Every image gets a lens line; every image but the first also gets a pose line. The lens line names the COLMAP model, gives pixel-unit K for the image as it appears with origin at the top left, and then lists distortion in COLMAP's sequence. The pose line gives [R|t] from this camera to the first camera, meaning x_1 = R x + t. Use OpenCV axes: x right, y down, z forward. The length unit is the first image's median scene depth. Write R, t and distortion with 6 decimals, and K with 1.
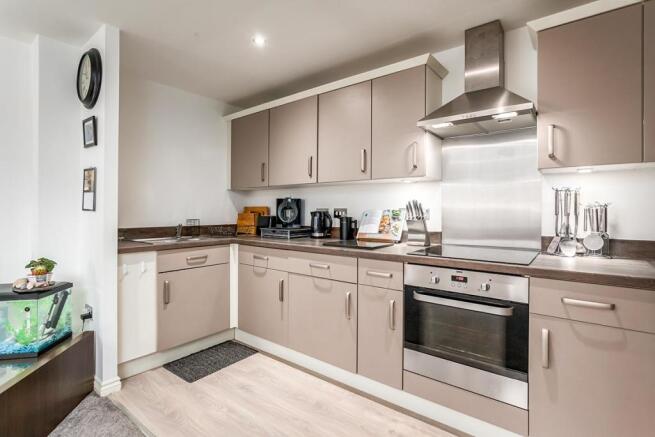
lens RADIAL K [[320.4, 0, 318.8], [0, 320.4, 209.5], [0, 0, 1]] dist [-0.001304, -0.000094]
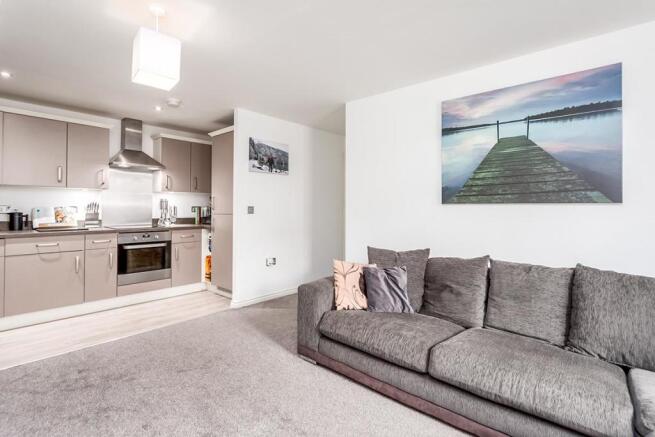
lens RADIAL K [[320.4, 0, 318.8], [0, 320.4, 209.5], [0, 0, 1]] dist [-0.001304, -0.000094]
pose [[0.060723, 0.005714, 0.998138, -1.514465], [-0.003910, 0.999977, -0.005487, 0.020456], [-0.998147, -0.003570, 0.060744, -0.352892]]
